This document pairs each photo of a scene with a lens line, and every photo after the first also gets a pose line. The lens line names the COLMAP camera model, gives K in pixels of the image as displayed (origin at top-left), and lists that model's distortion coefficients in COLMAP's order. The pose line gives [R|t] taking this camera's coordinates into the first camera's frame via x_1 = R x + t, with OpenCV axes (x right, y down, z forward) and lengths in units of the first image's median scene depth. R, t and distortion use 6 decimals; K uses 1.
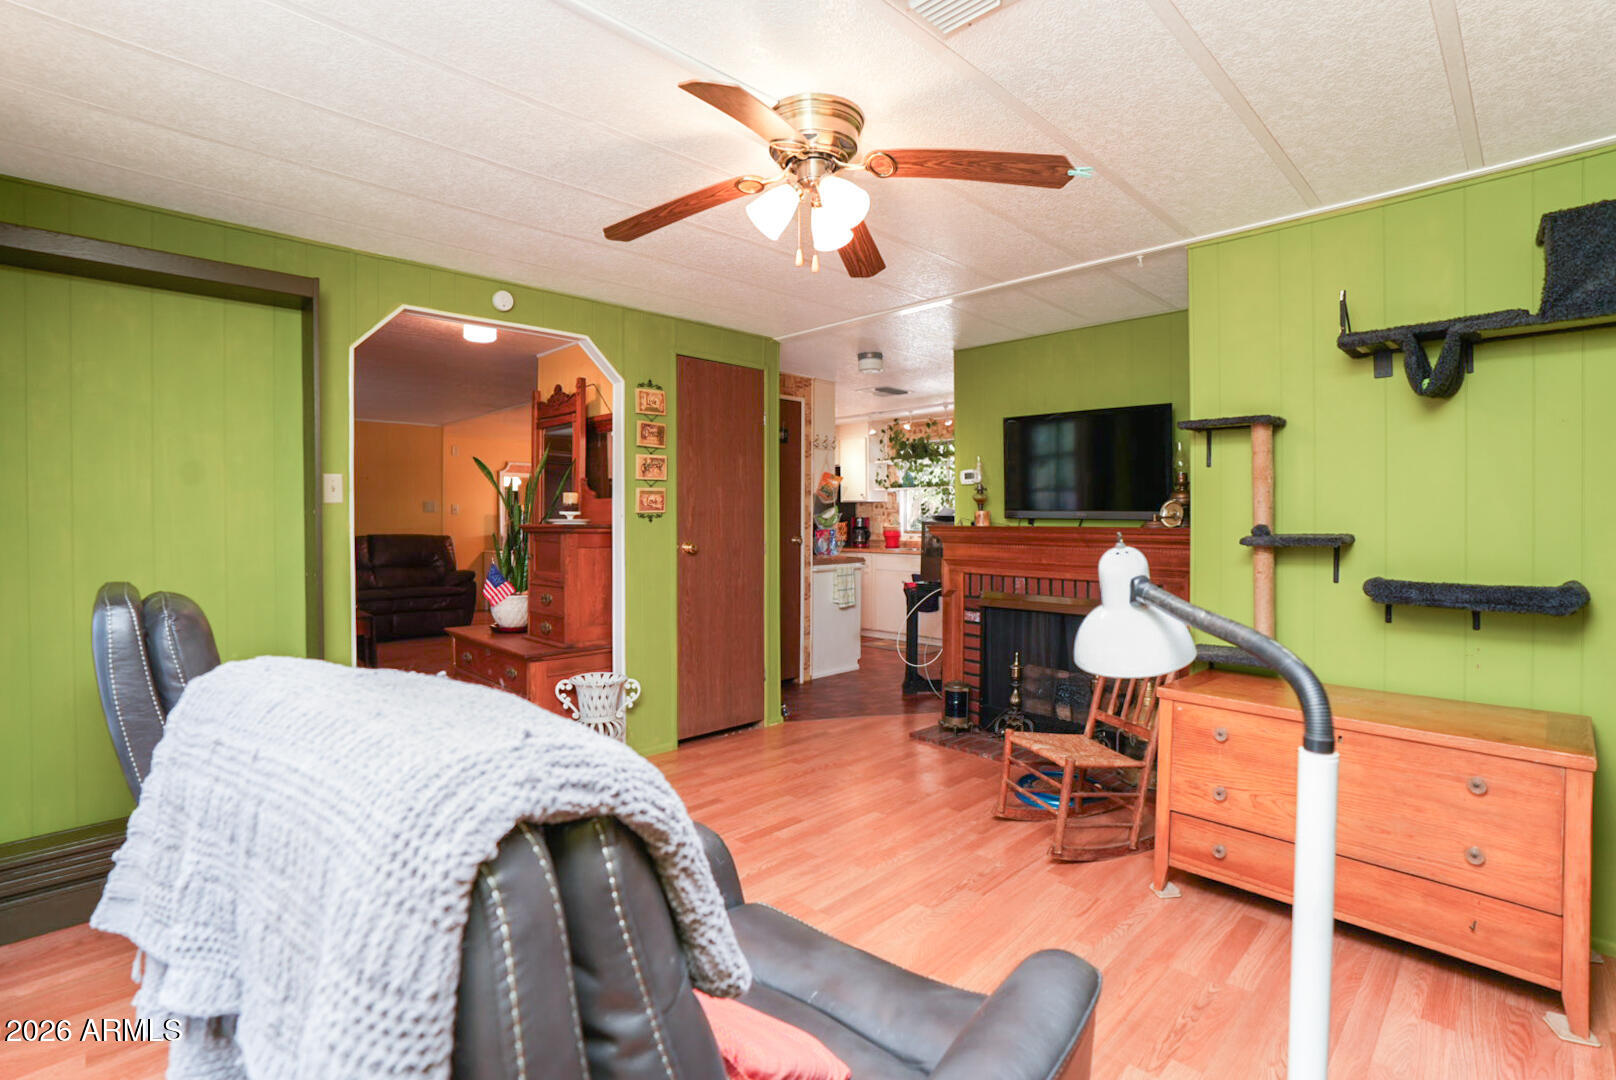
lens RADIAL K [[743.0, 0, 816.8], [0, 743.0, 539.0], [0, 0, 1]] dist [-0.000826, 0.000253]
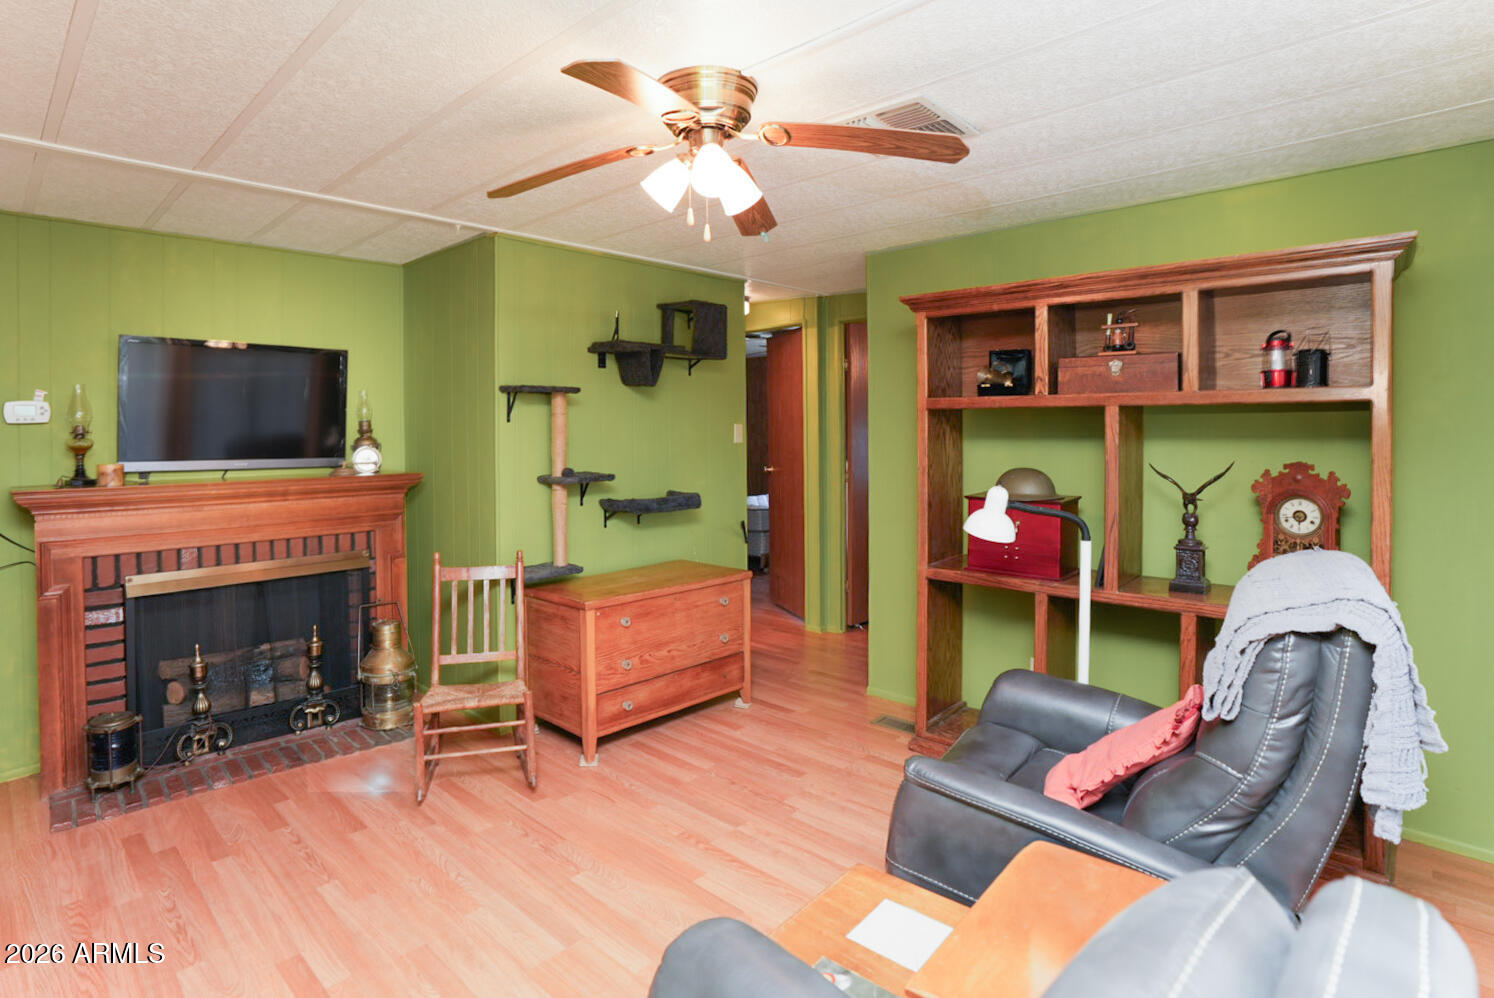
lens RADIAL K [[686.7, 0, 746.8], [0, 686.7, 446.7], [0, 0, 1]] dist [-0.058215, 0.000031]
pose [[0.008951, -0.004338, 0.999951, -0.544622], [0.043249, 0.999057, 0.003947, -0.041798], [-0.999024, 0.043211, 0.009130, 0.562840]]
